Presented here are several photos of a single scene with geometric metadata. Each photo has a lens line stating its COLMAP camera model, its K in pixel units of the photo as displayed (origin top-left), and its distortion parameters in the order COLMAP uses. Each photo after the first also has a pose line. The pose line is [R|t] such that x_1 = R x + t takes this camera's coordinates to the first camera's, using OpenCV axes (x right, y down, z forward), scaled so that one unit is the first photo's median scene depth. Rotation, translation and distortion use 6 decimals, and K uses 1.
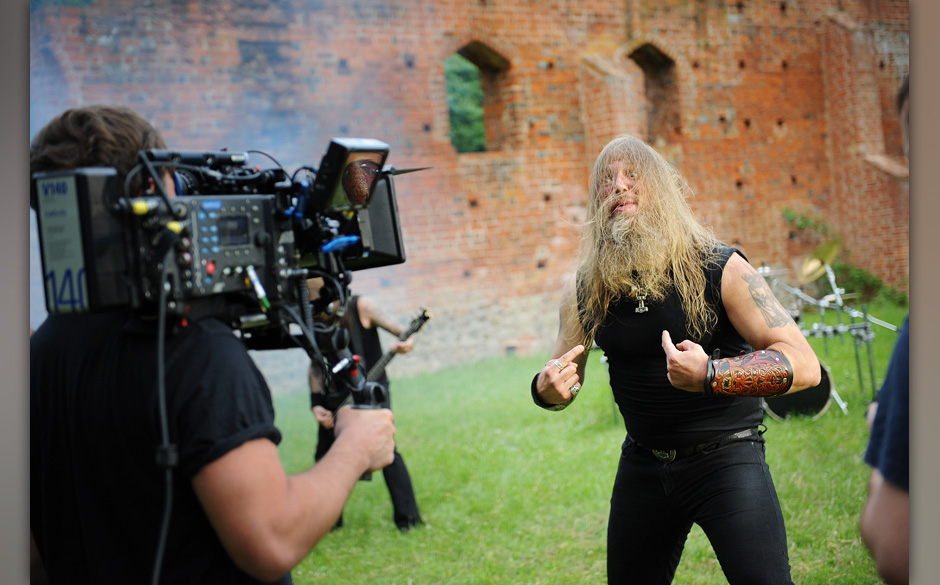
lens RADIAL K [[1218.1, 0, 470.0], [0, 1218.1, 292.5], [0, 0, 1]] dist [0.114531, 0.021097]
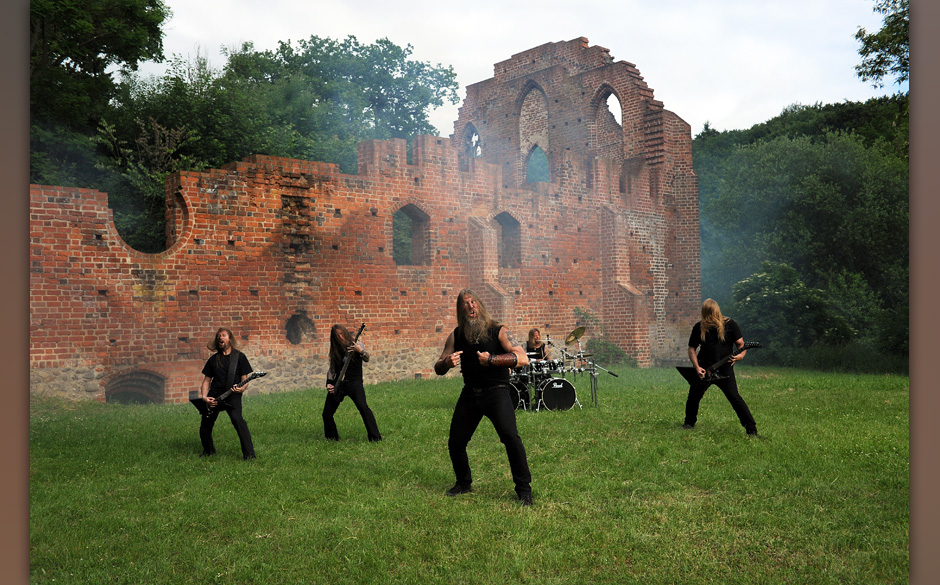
lens RADIAL K [[897.6, 0, 470.0], [0, 897.6, 292.5], [0, 0, 1]] dist [0.044409, -0.005928]
pose [[0.992264, 0.075414, 0.098619, -0.030247], [-0.068711, 0.995199, -0.069693, 0.011820], [-0.103401, 0.062377, 0.992682, -0.322126]]
